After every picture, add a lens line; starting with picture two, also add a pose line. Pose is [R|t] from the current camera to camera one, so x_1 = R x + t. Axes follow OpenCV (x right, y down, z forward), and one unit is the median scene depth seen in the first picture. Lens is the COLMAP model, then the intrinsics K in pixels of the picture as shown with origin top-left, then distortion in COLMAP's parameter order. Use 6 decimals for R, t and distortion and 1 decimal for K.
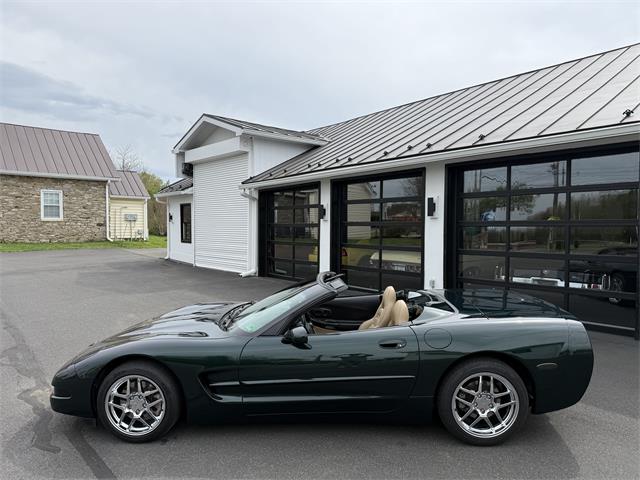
lens RADIAL K [[449.3, 0, 316.8], [0, 449.3, 240.6], [0, 0, 1]] dist [0.052707, -0.069479]
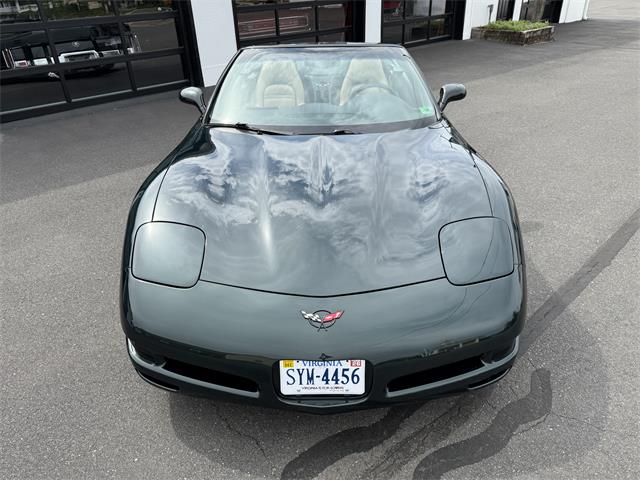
lens RADIAL K [[462.0, 0, 319.8], [0, 462.0, 231.8], [0, 0, 1]] dist [-0.000024, -0.000825]
pose [[-0.034628, -0.480094, 0.876533, -0.315485], [0.065603, 0.874076, 0.481340, -0.007382], [-0.997245, 0.074170, 0.001228, 0.398569]]
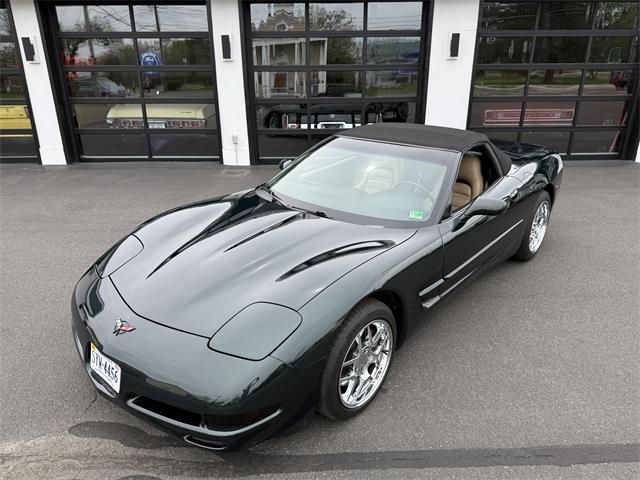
lens RADIAL K [[449.3, 0, 320.9], [0, 449.3, 242.0], [0, 0, 1]] dist [0.055349, -0.078547]
pose [[0.630117, -0.280733, 0.723976, -0.275599], [0.029929, 0.940446, 0.338624, -0.010175], [-0.775924, -0.191705, 0.600992, 0.217292]]
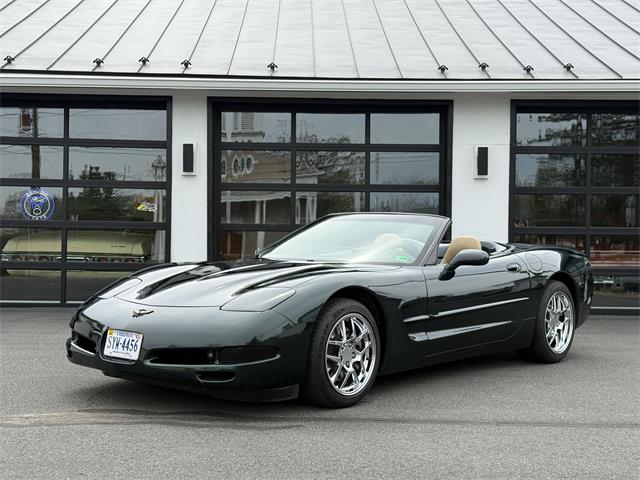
lens RADIAL K [[889.2, 0, 320.6], [0, 889.2, 242.0], [0, 0, 1]] dist [0.131459, -0.104305]
pose [[0.617805, 0.015311, 0.786183, -0.503569], [0.014430, 0.999421, -0.030803, 0.069985], [-0.786199, 0.030375, 0.617226, 0.038692]]
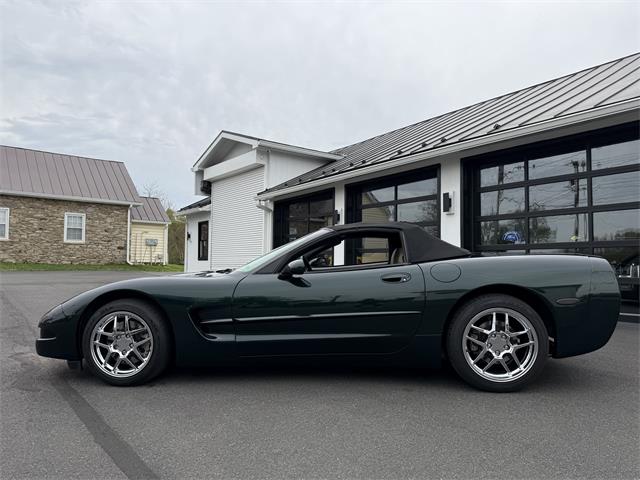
lens RADIAL K [[448.8, 0, 318.7], [0, 448.8, 241.2], [0, 0, 1]] dist [0.064156, -0.090527]
pose [[0.999096, 0.001960, -0.042456, 0.014633], [-0.005552, 0.996396, -0.084641, 0.071803], [0.042137, 0.084800, 0.995507, 0.020529]]
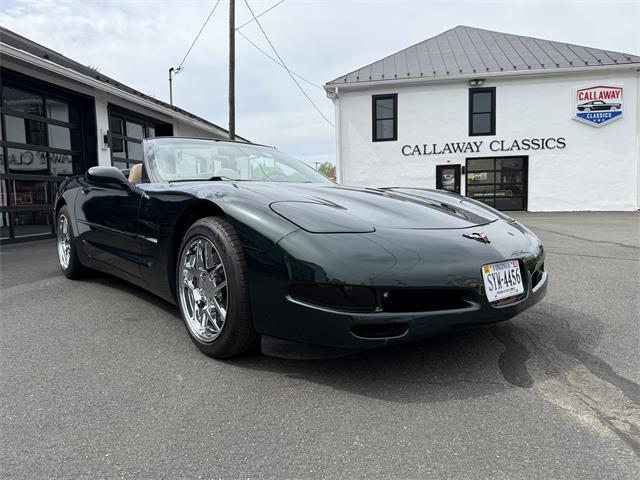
lens RADIAL K [[468.5, 0, 320.0], [0, 468.5, 240.0], [0, 0, 1]] dist [0.052338, -0.094193]
pose [[-0.684823, -0.065824, 0.725730, -0.286271], [0.044171, 0.990331, 0.131504, 0.065457], [-0.727369, 0.122113, -0.675294, 0.569707]]
